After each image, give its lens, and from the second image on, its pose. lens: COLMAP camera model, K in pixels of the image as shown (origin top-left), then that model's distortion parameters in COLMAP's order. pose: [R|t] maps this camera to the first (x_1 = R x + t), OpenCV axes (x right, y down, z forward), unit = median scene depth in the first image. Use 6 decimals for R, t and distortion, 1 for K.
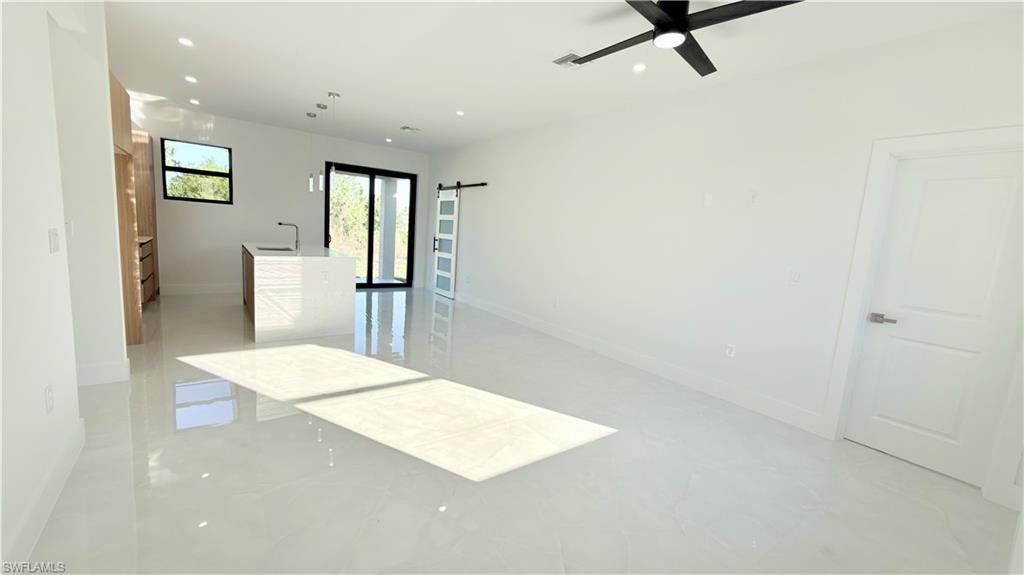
lens RADIAL K [[405.7, 0, 507.9], [0, 405.7, 284.9], [0, 0, 1]] dist [0.000420, 0.000034]
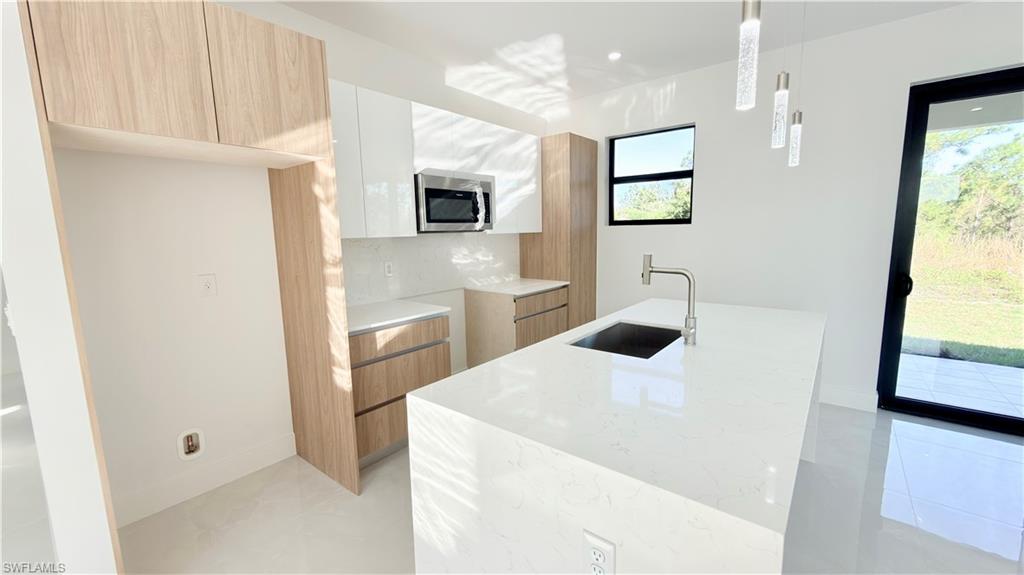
lens RADIAL K [[405.7, 0, 507.9], [0, 405.7, 284.9], [0, 0, 1]] dist [0.000420, 0.000034]
pose [[0.258922, 0.050899, -0.964556, -0.202843], [-0.090072, 0.995532, 0.028355, -0.112821], [0.961689, 0.079538, 0.262349, 0.650255]]
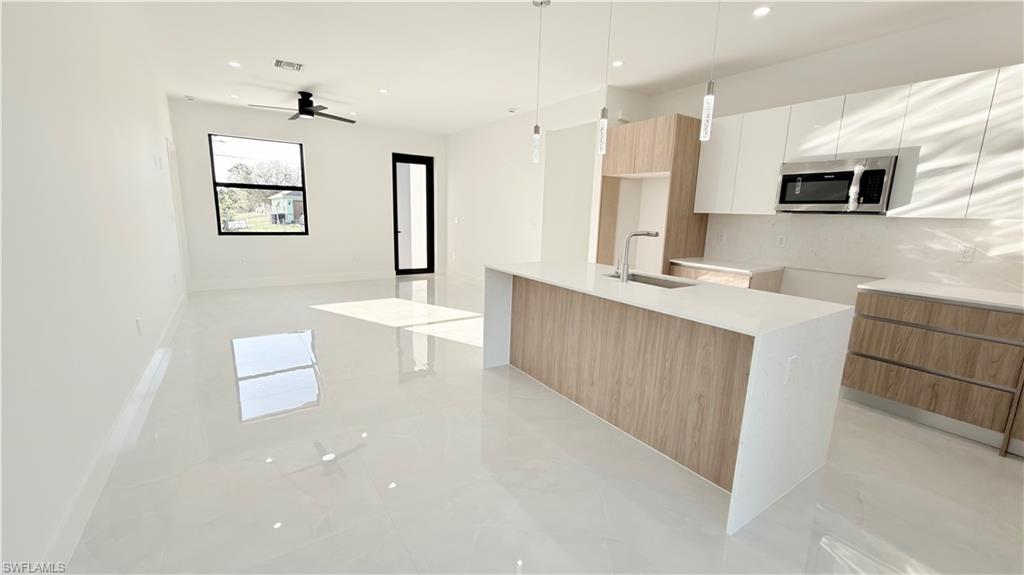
lens RADIAL K [[405.7, 0, 507.9], [0, 405.7, 284.9], [0, 0, 1]] dist [0.000420, 0.000034]
pose [[-0.994944, -0.100164, -0.007270, -0.305191], [-0.097494, 0.945974, 0.309237, -0.193896], [-0.024097, 0.308383, -0.950957, 1.272104]]
